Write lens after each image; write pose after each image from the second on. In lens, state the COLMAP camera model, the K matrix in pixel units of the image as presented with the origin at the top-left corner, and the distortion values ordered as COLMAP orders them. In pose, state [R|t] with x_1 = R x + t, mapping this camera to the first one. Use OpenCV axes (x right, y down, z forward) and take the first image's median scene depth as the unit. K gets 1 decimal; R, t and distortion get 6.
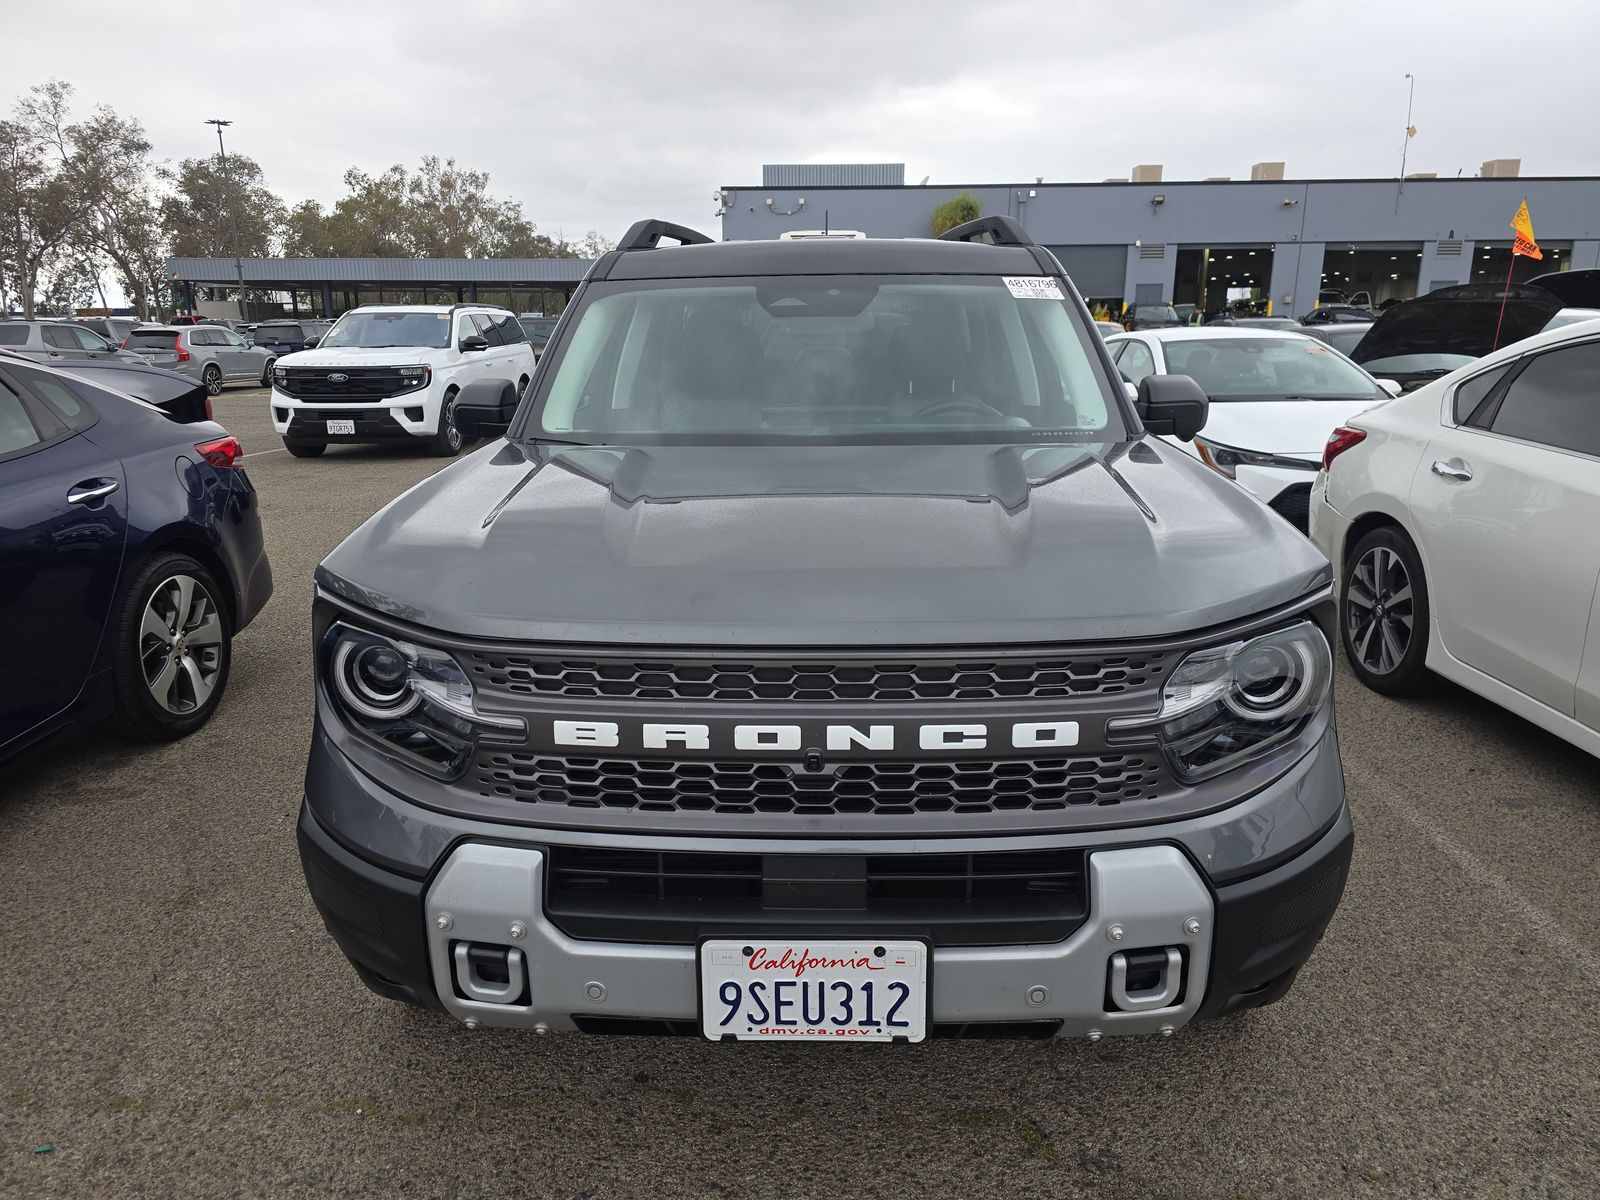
lens RADIAL K [[1063.8, 0, 805.3], [0, 1063.8, 593.4], [0, 0, 1]] dist [0.051130, -0.043031]
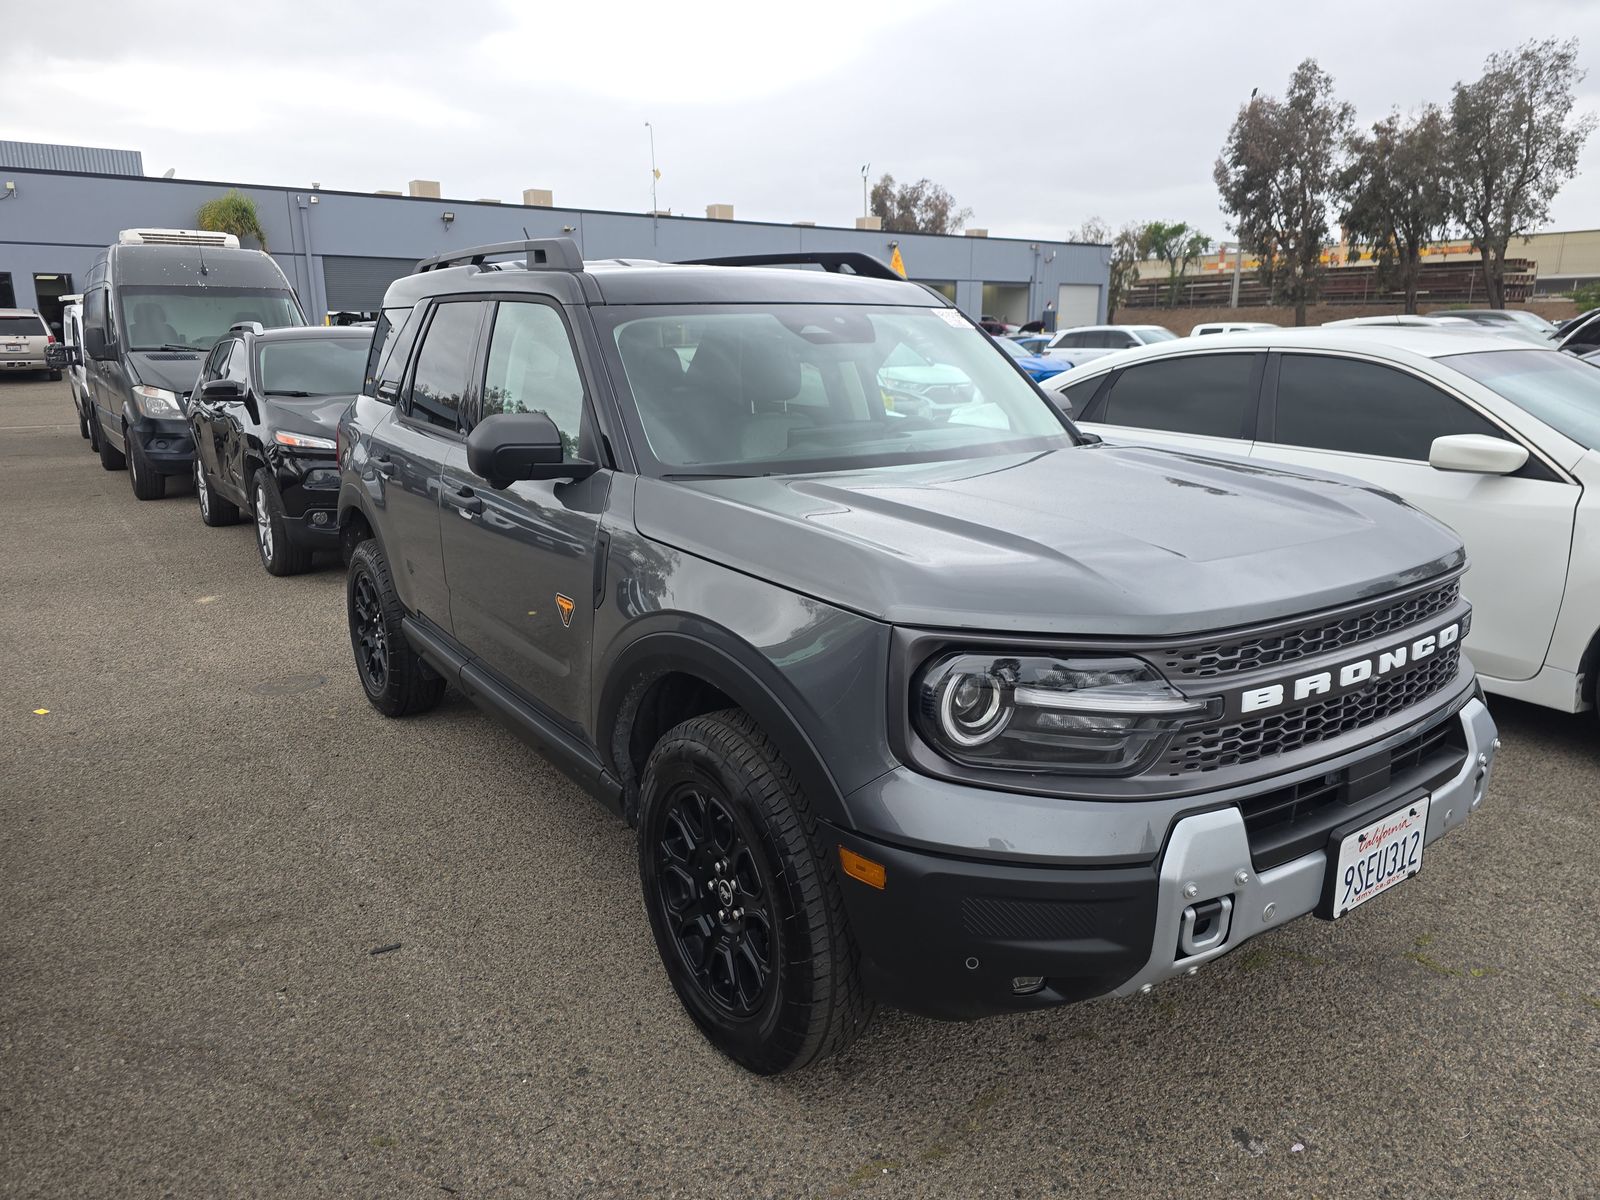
lens RADIAL K [[1063.8, 0, 805.3], [0, 1063.8, 593.4], [0, 0, 1]] dist [0.051130, -0.043031]
pose [[0.801150, -0.137960, 0.582345, -1.261795], [0.145595, 0.988762, 0.033942, -0.097636], [-0.580483, 0.057594, 0.812233, 0.301334]]
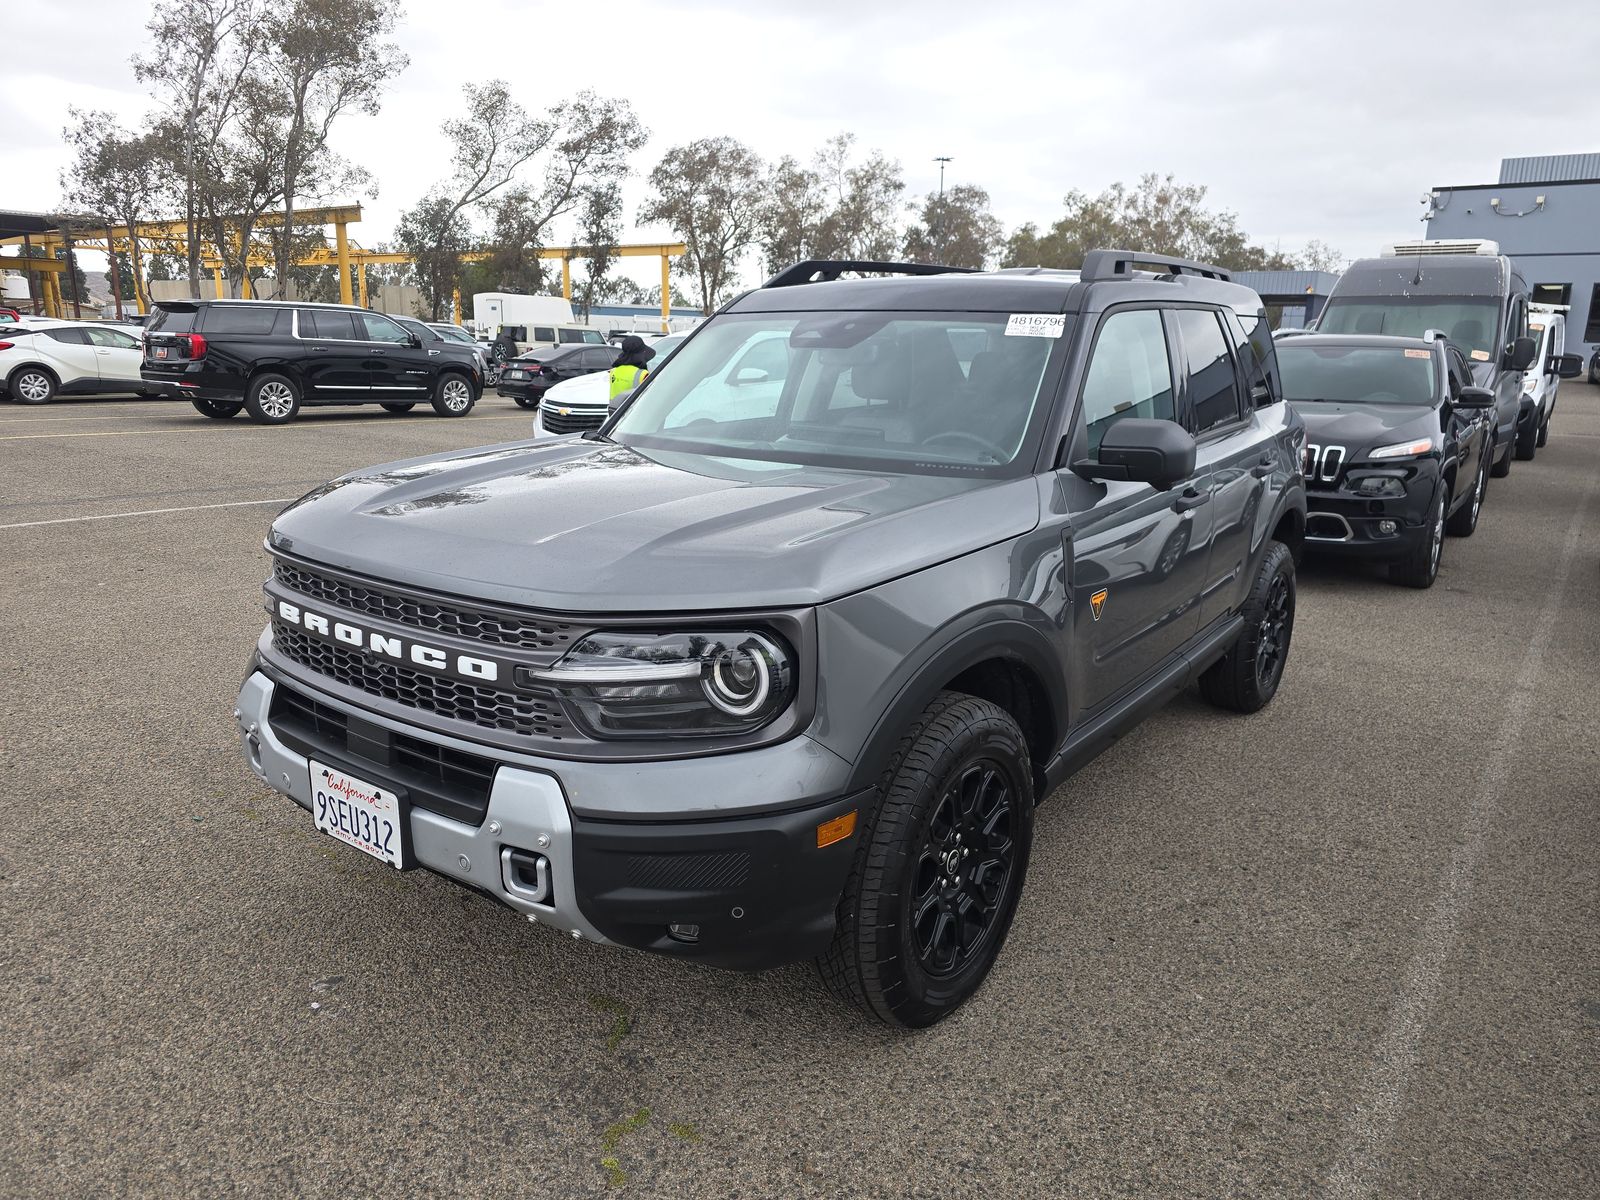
lens RADIAL K [[1063.8, 0, 805.3], [0, 1063.8, 593.4], [0, 0, 1]] dist [0.051130, -0.043031]
pose [[0.821418, 0.153527, -0.549274, 1.229582], [-0.160360, 0.986406, 0.035898, -0.070914], [0.547318, 0.058595, 0.834871, 0.096406]]
